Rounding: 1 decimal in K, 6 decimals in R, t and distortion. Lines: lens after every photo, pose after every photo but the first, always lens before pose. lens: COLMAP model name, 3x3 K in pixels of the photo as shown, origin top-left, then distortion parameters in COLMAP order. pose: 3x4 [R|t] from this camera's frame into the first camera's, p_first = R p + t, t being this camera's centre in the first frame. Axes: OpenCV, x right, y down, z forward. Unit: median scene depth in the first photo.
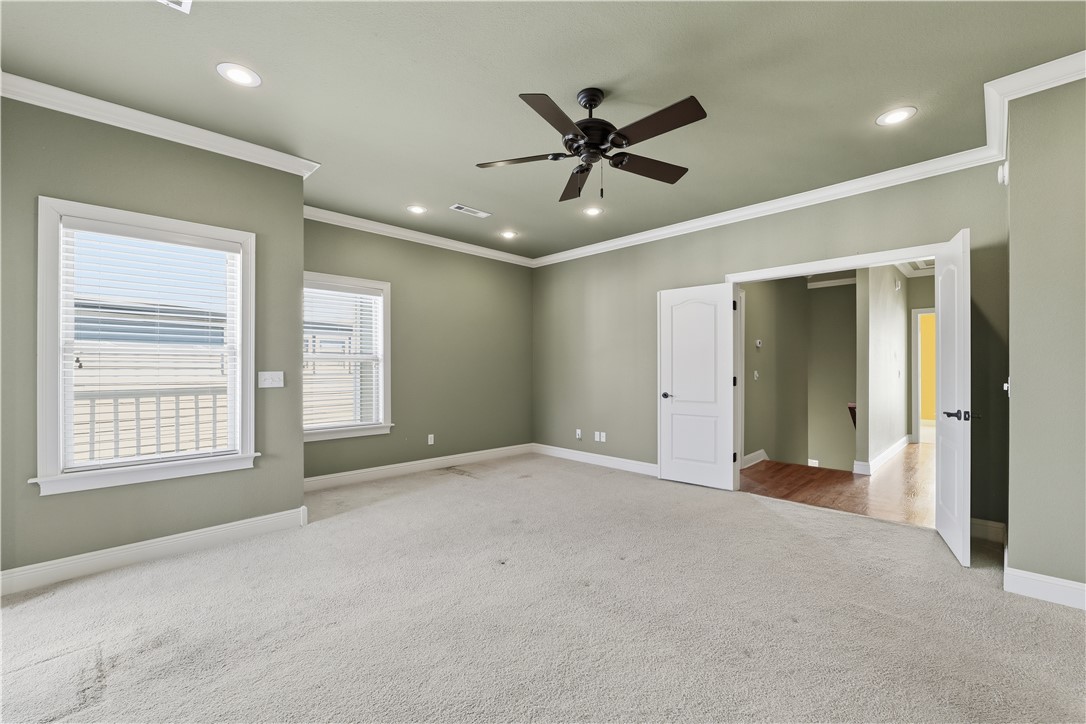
lens RADIAL K [[450.9, 0, 540.5], [0, 450.9, 367.4], [0, 0, 1]] dist [-0.015683, 0.000837]
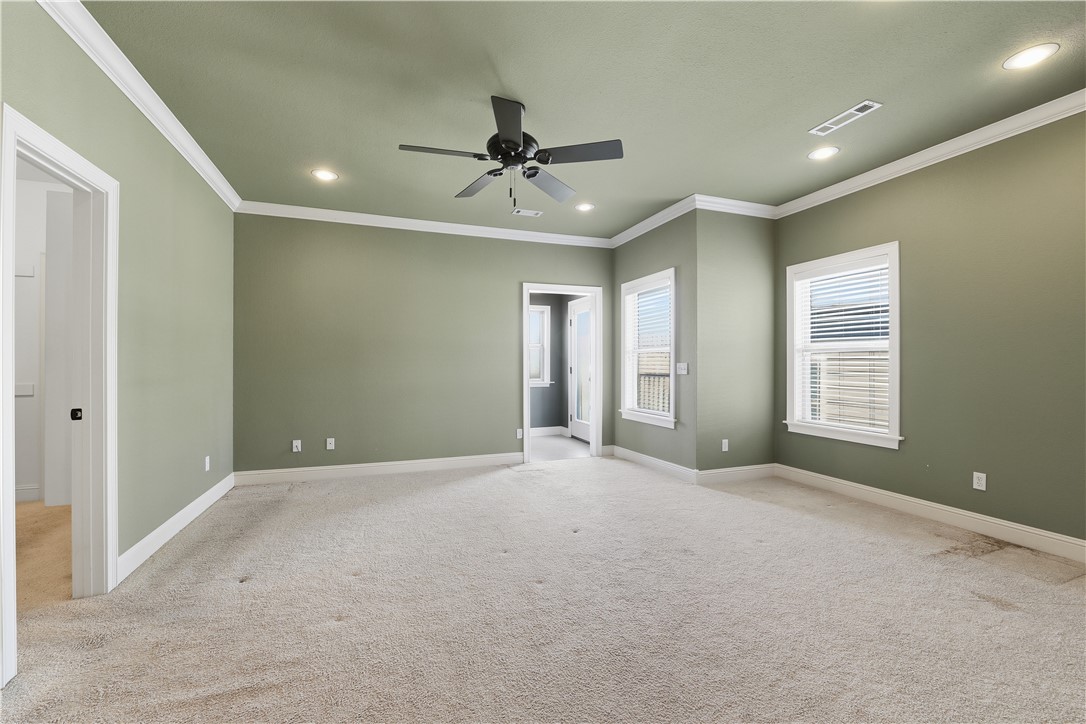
lens RADIAL K [[450.9, 0, 543.9], [0, 450.9, 361.4], [0, 0, 1]] dist [-0.015683, 0.000837]
pose [[-0.409789, 0.000457, -0.912180, 0.735650], [0.006174, 0.999978, -0.002272, 0.004101], [0.912160, -0.006563, -0.409783, 1.037480]]
